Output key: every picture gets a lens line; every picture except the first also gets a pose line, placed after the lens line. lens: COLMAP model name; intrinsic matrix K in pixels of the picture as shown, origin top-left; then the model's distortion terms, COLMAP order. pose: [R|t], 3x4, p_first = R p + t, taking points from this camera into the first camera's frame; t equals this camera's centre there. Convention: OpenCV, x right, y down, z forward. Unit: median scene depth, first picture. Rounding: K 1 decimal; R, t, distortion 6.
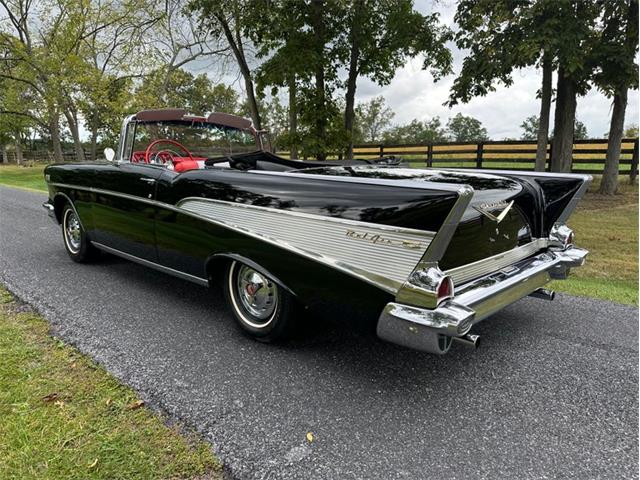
lens RADIAL K [[453.4, 0, 319.8], [0, 453.4, 243.9], [0, 0, 1]] dist [0.023486, -0.029408]
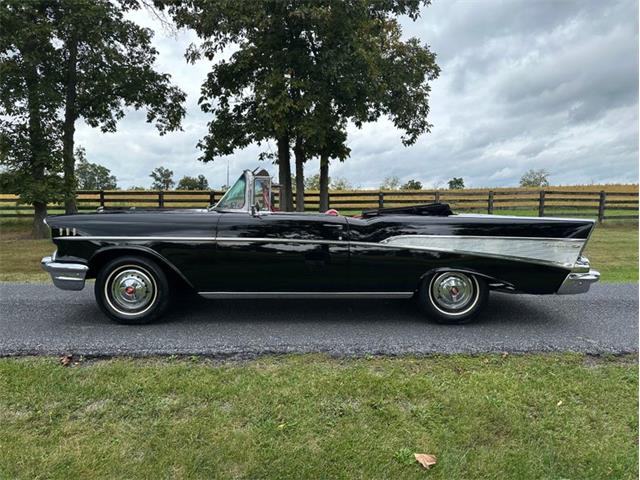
lens RADIAL K [[453.4, 0, 331.8], [0, 453.4, 232.5], [0, 0, 1]] dist [0.023486, -0.029408]
pose [[0.702076, -0.035832, 0.711200, -0.692818], [0.126779, 0.989067, -0.075320, -0.015180], [-0.700726, 0.143046, 0.698943, 0.073267]]
